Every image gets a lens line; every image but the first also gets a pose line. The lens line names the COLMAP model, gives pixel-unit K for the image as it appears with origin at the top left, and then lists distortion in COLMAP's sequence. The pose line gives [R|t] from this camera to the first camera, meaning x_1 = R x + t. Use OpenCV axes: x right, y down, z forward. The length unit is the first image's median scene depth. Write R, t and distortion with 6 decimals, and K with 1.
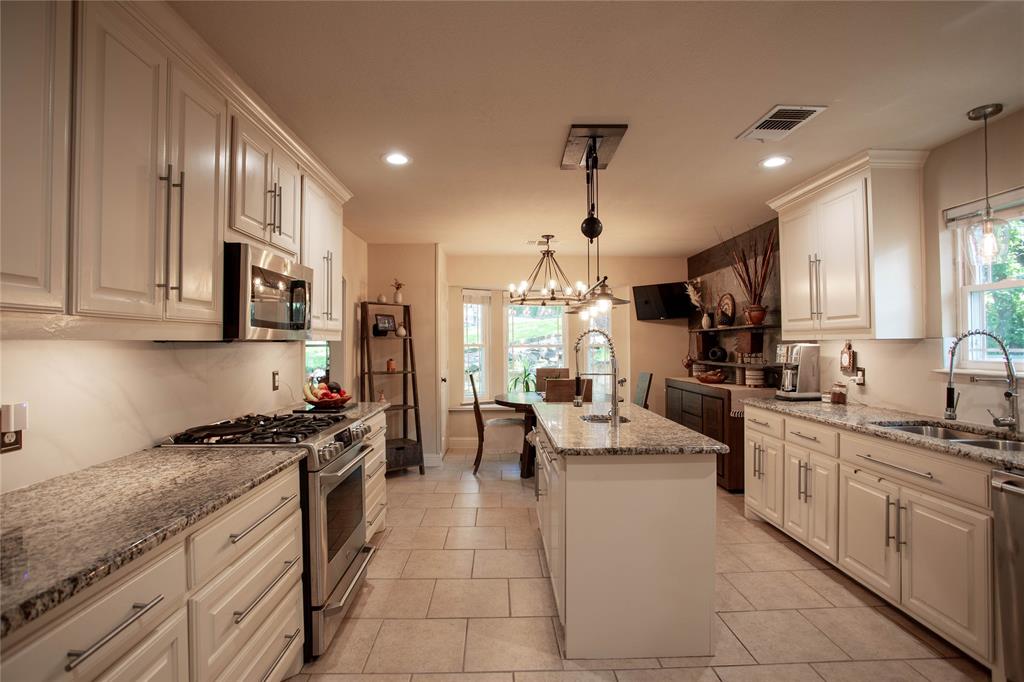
lens RADIAL K [[498.4, 0, 511.6], [0, 498.4, 338.9], [0, 0, 1]] dist [-0.065861, 0.026298]
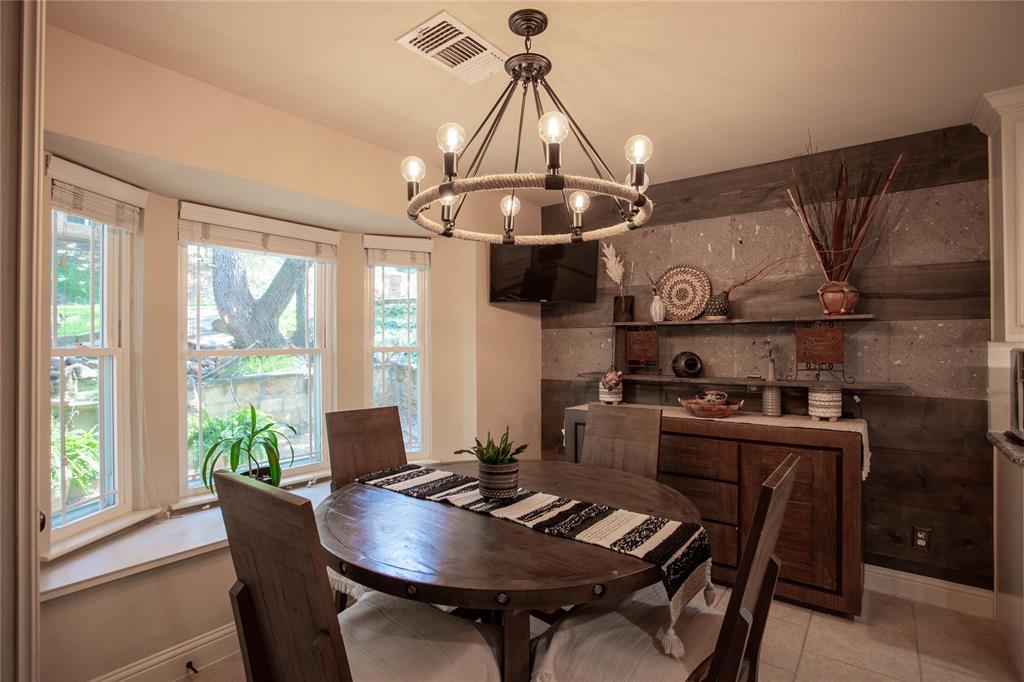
lens RADIAL K [[498.4, 0, 512.5], [0, 498.4, 342.1], [0, 0, 1]] dist [-0.065861, 0.026298]
pose [[0.636652, 0.010741, 0.771076, -0.173284], [-0.010215, 0.999933, -0.005494, 0.008222], [-0.771084, -0.004379, 0.636719, 0.751207]]
